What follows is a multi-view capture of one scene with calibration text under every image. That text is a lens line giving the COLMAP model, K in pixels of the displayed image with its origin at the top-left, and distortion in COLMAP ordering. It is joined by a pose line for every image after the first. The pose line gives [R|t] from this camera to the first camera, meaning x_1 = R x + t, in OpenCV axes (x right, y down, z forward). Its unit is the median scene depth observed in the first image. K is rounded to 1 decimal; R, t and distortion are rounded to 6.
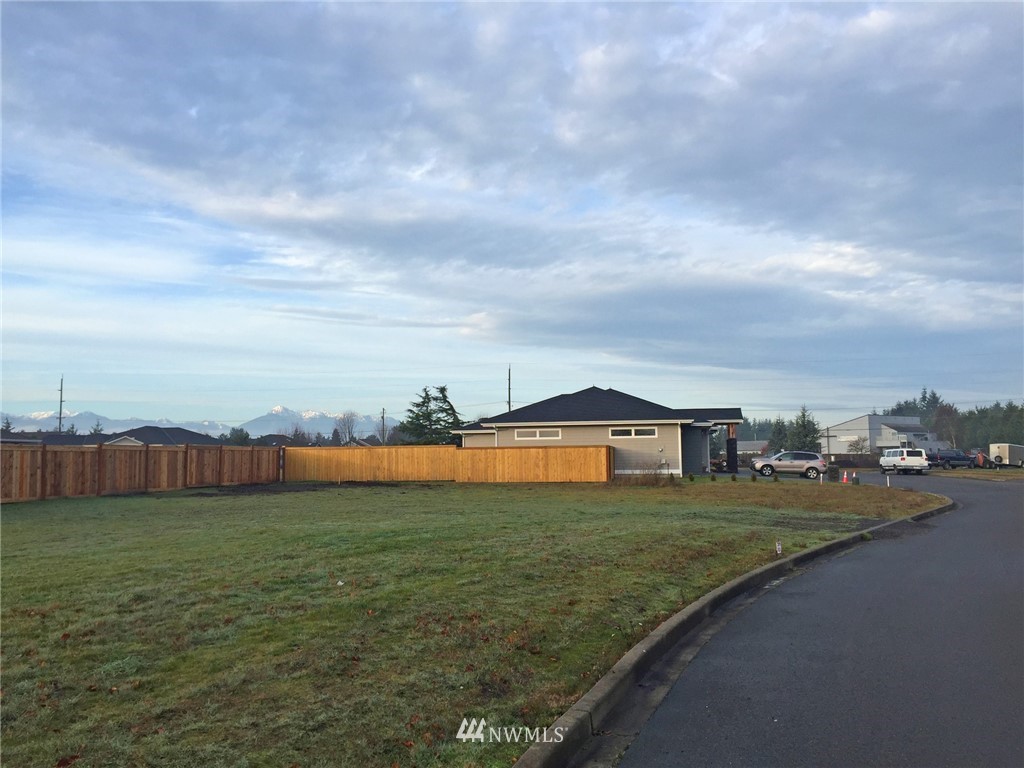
lens RADIAL K [[859.6, 0, 512.0], [0, 859.6, 384.0], [0, 0, 1]] dist [0.060053, -0.077169]
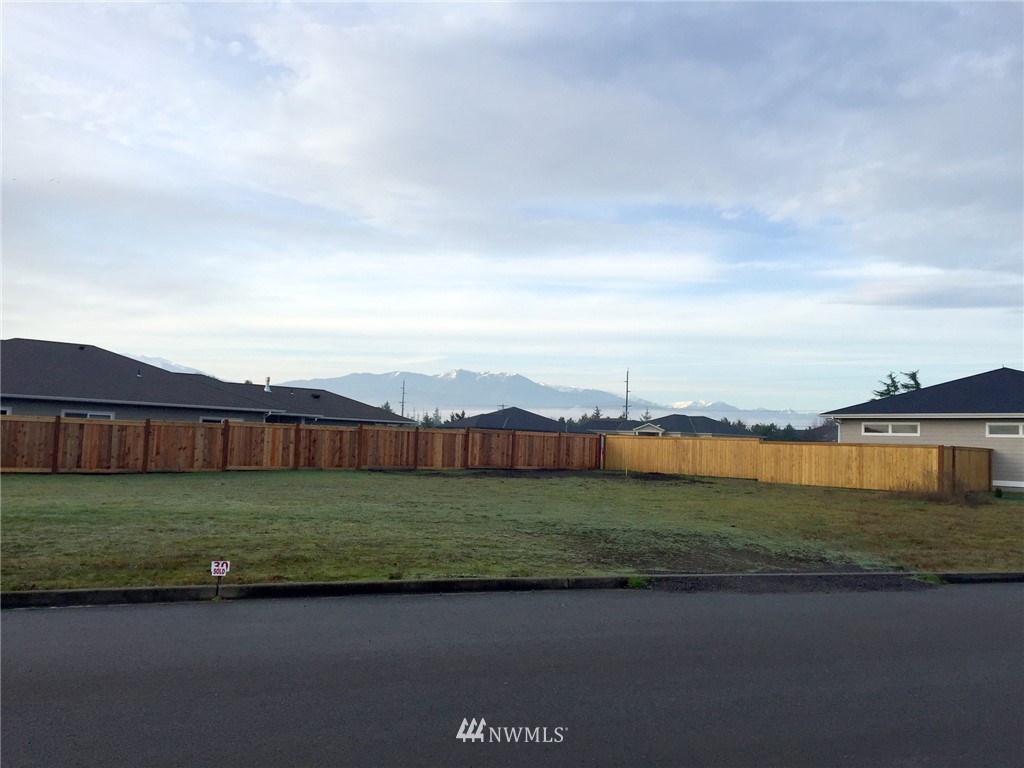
lens RADIAL K [[862.1, 0, 512.0], [0, 862.1, 384.0], [0, 0, 1]] dist [0.084601, -0.108067]
pose [[0.773424, -0.007648, -0.633842, 0.291661], [0.014292, 0.999883, 0.005375, 0.007944], [0.633727, -0.013216, 0.773444, 0.167119]]
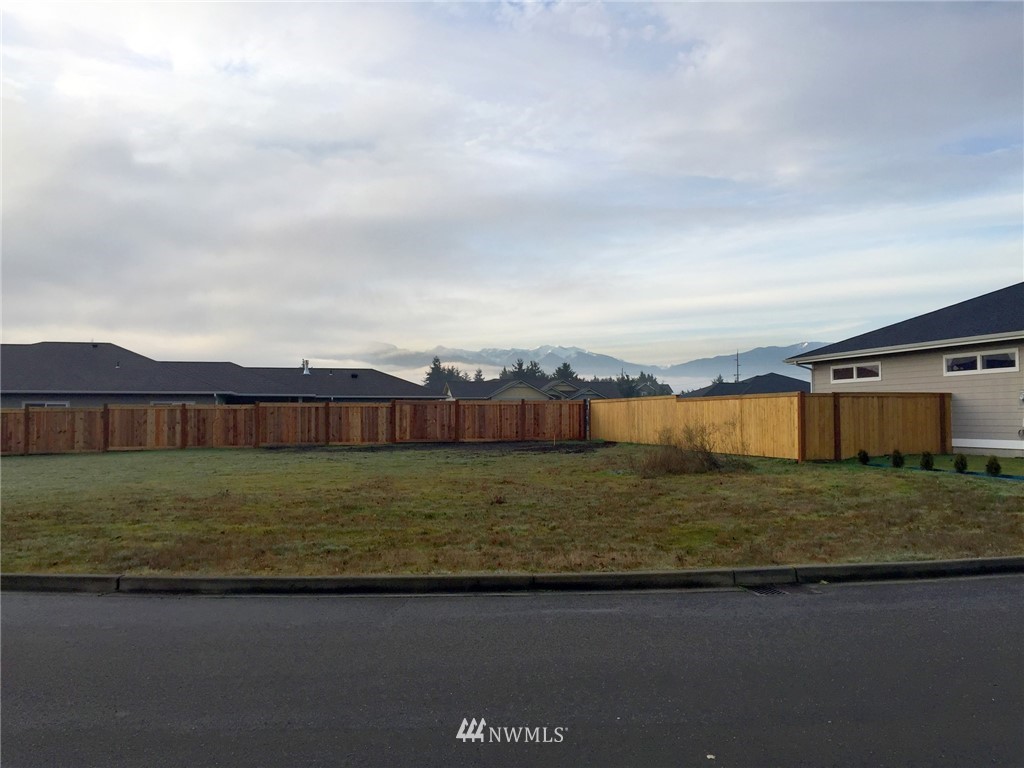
lens RADIAL K [[861.5, 0, 512.0], [0, 861.5, 384.0], [0, 0, 1]] dist [0.096602, -0.125781]
pose [[0.412612, -0.026759, -0.910514, 0.504667], [0.082901, 0.996523, 0.008282, 0.044684], [0.907126, -0.078900, 0.413396, 0.587438]]
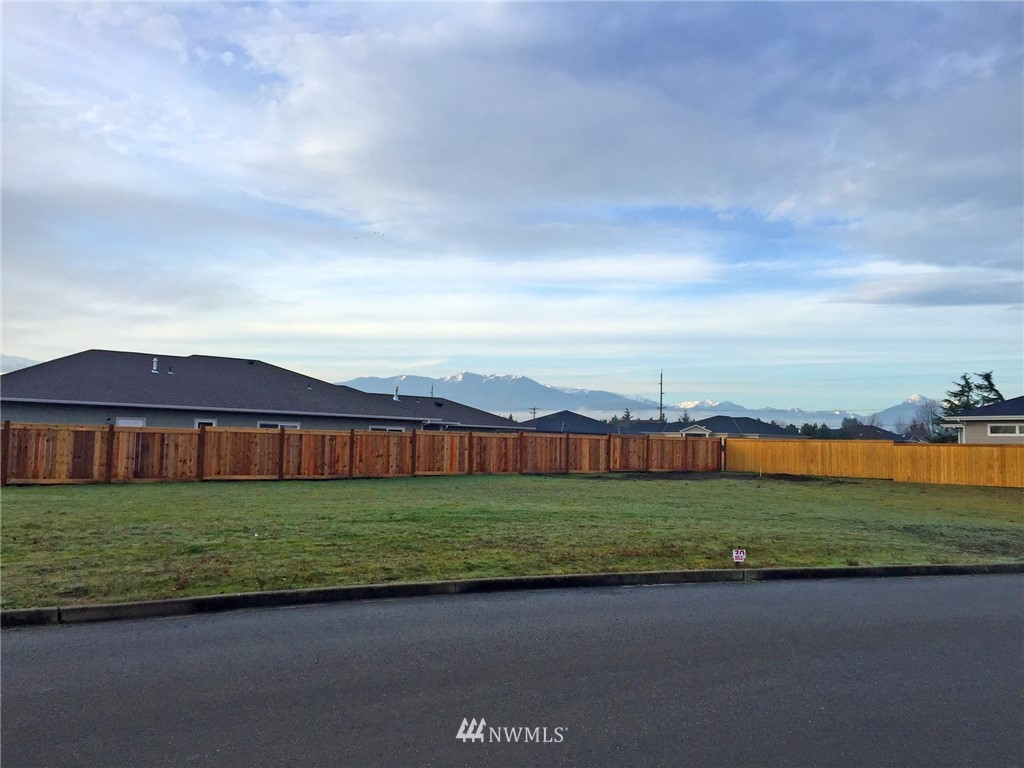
lens RADIAL K [[862.7, 0, 512.0], [0, 862.7, 384.0], [0, 0, 1]] dist [0.065373, -0.062732]
pose [[0.767915, -0.019056, -0.640268, 0.213369], [0.026889, 0.999635, 0.002498, -0.001647], [0.639987, -0.019134, 0.768148, 0.035411]]
